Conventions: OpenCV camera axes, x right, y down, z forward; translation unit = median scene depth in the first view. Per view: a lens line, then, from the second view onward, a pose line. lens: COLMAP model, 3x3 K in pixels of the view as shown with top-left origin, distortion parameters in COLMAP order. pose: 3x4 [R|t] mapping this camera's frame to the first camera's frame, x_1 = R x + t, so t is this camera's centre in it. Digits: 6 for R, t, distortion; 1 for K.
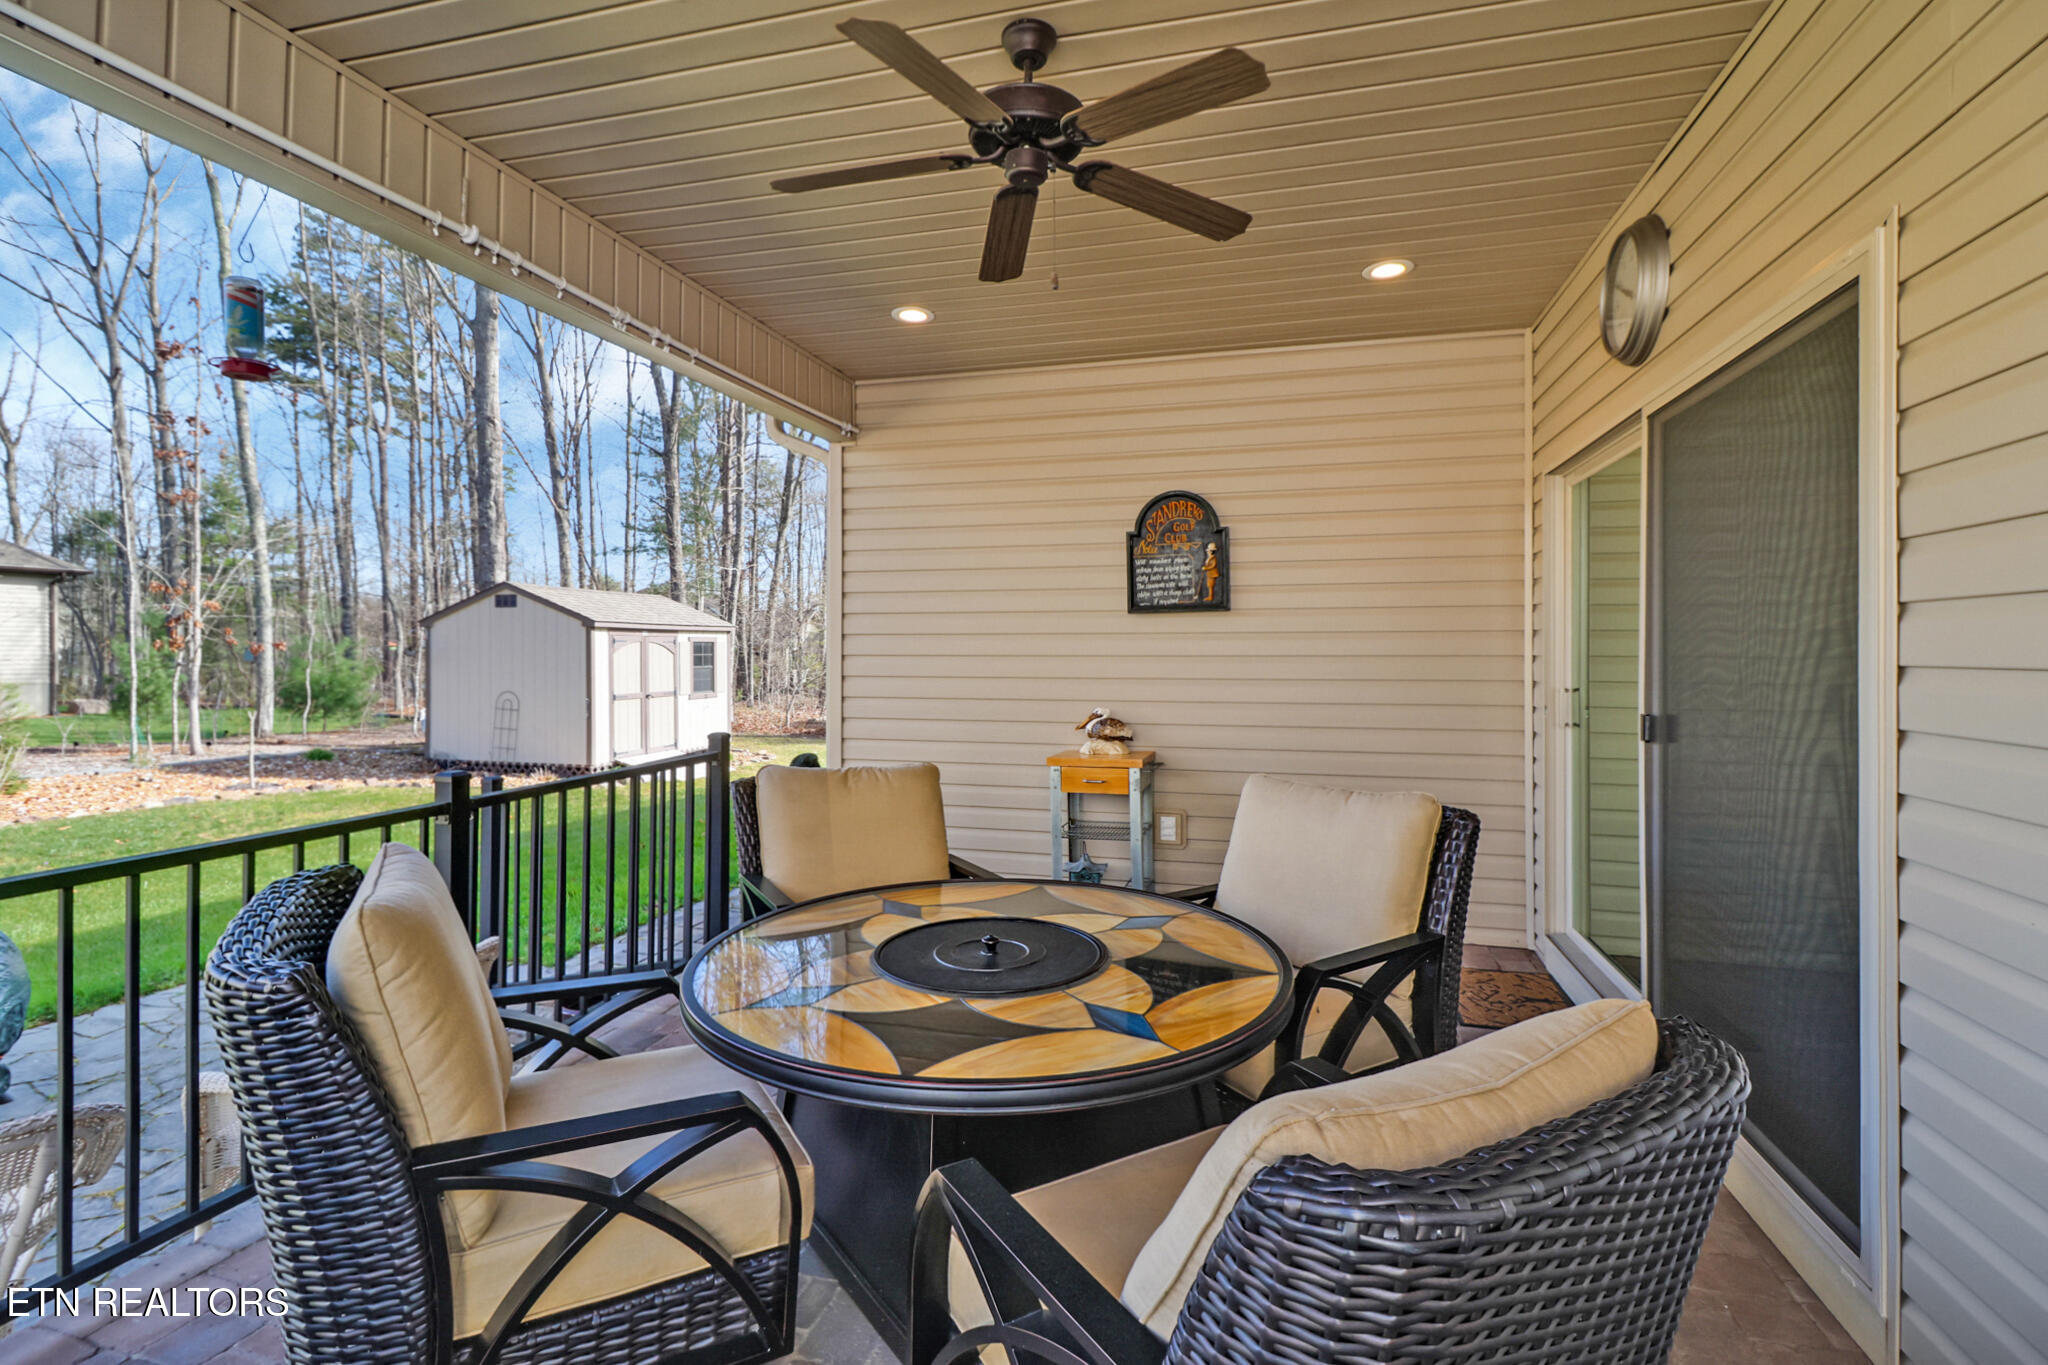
lens RADIAL K [[968.4, 0, 1025.9], [0, 968.4, 638.4], [0, 0, 1]] dist [-0.000192, -0.000183]
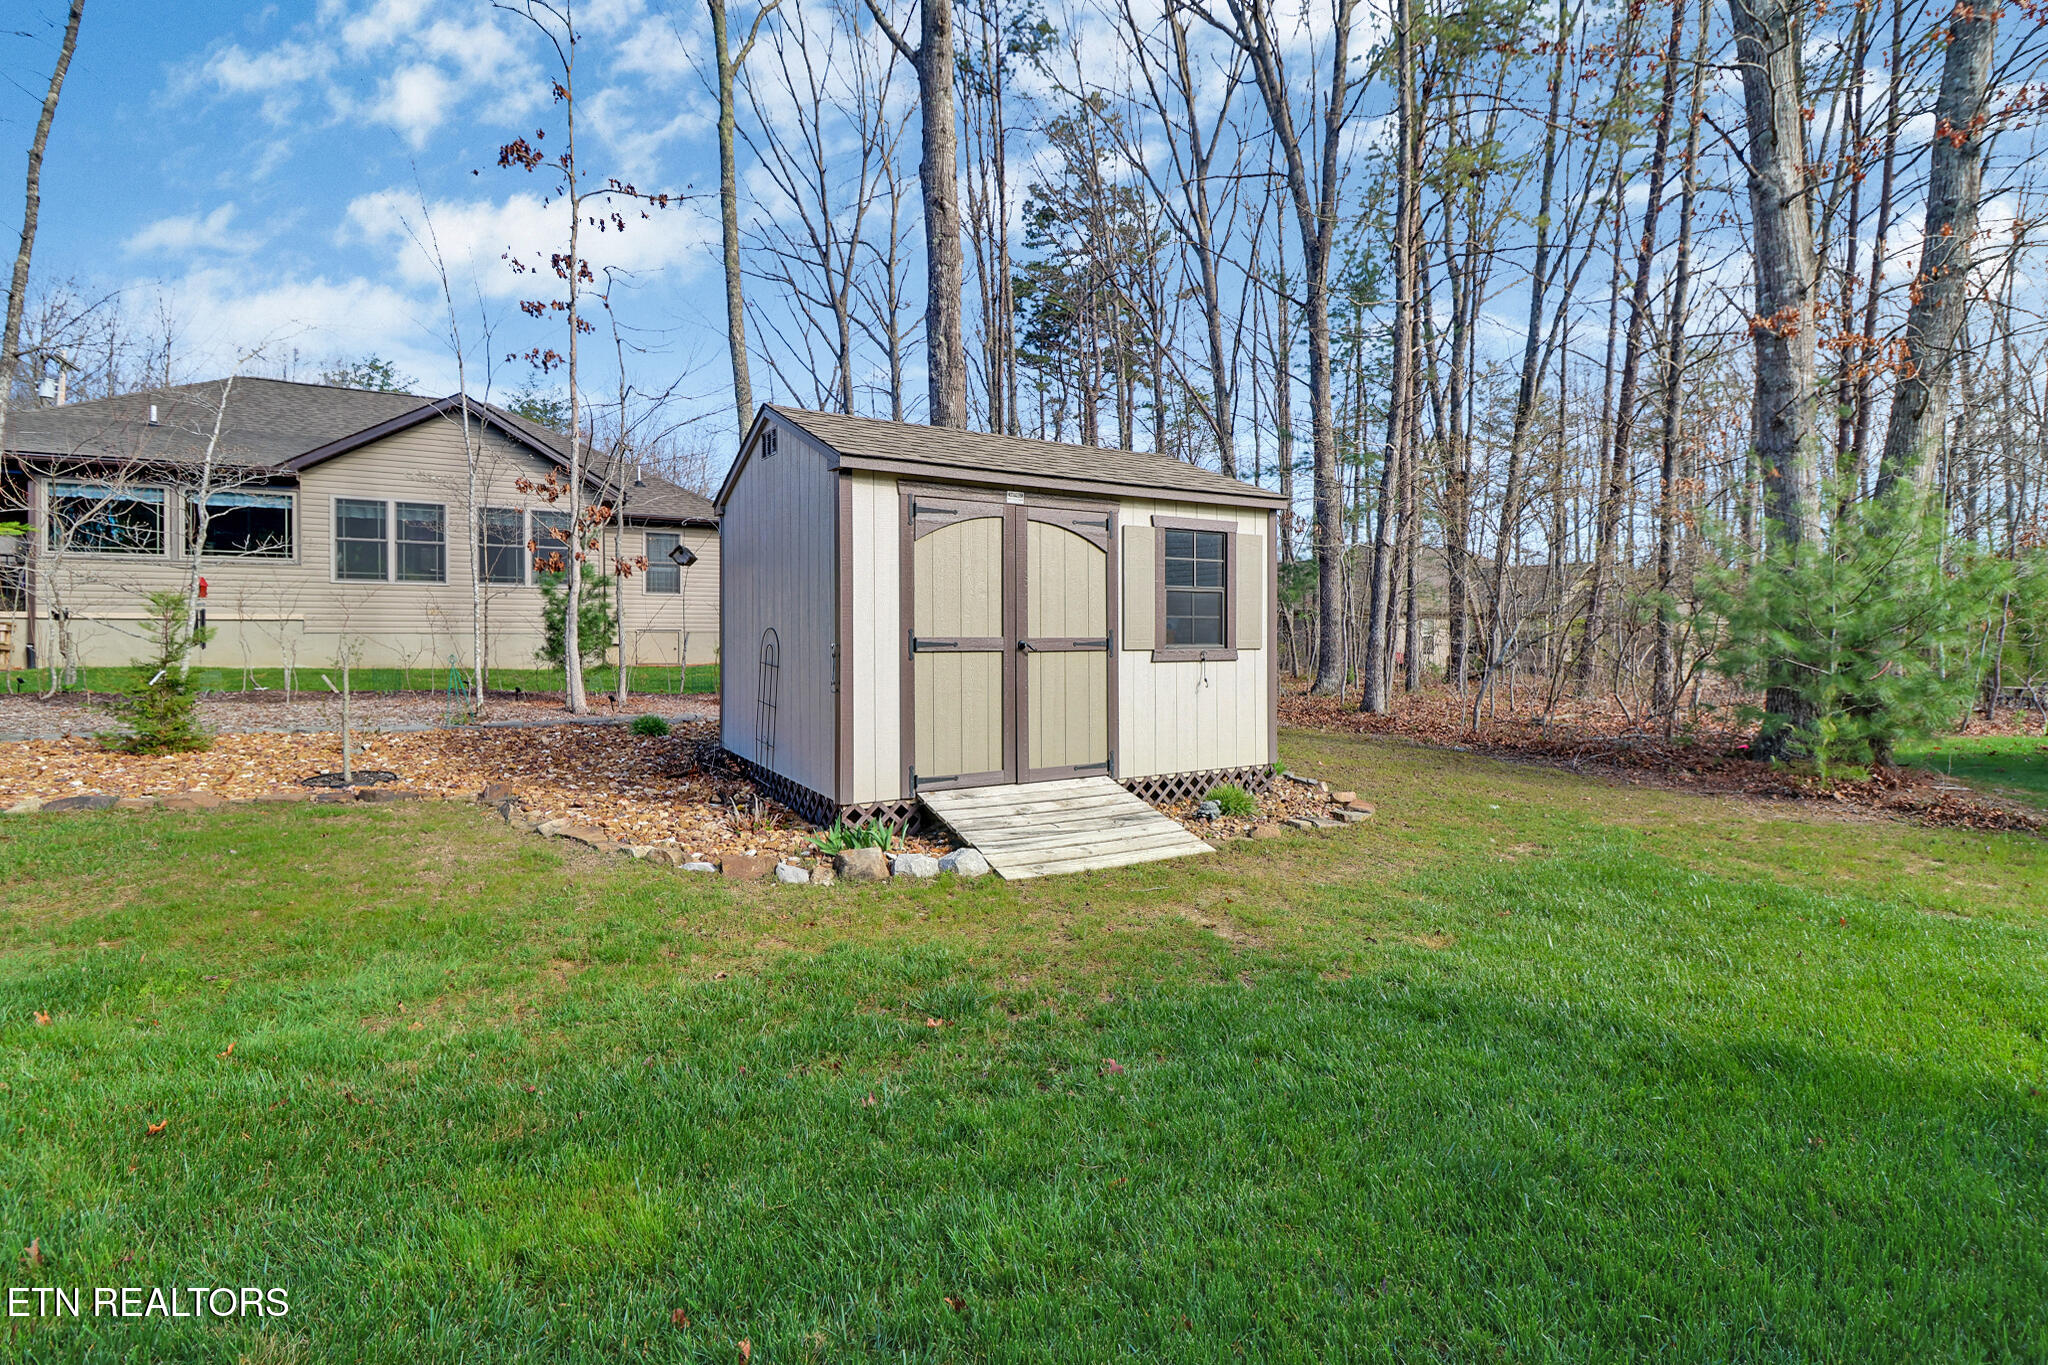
lens RADIAL K [[968.4, 0, 1025.9], [0, 968.4, 638.4], [0, 0, 1]] dist [-0.000192, -0.000183]
pose [[0.722952, 0.012020, -0.690793, -0.092474], [-0.000839, 0.999863, 0.016520, 0.045140], [0.690897, -0.011363, 0.722863, 0.646293]]
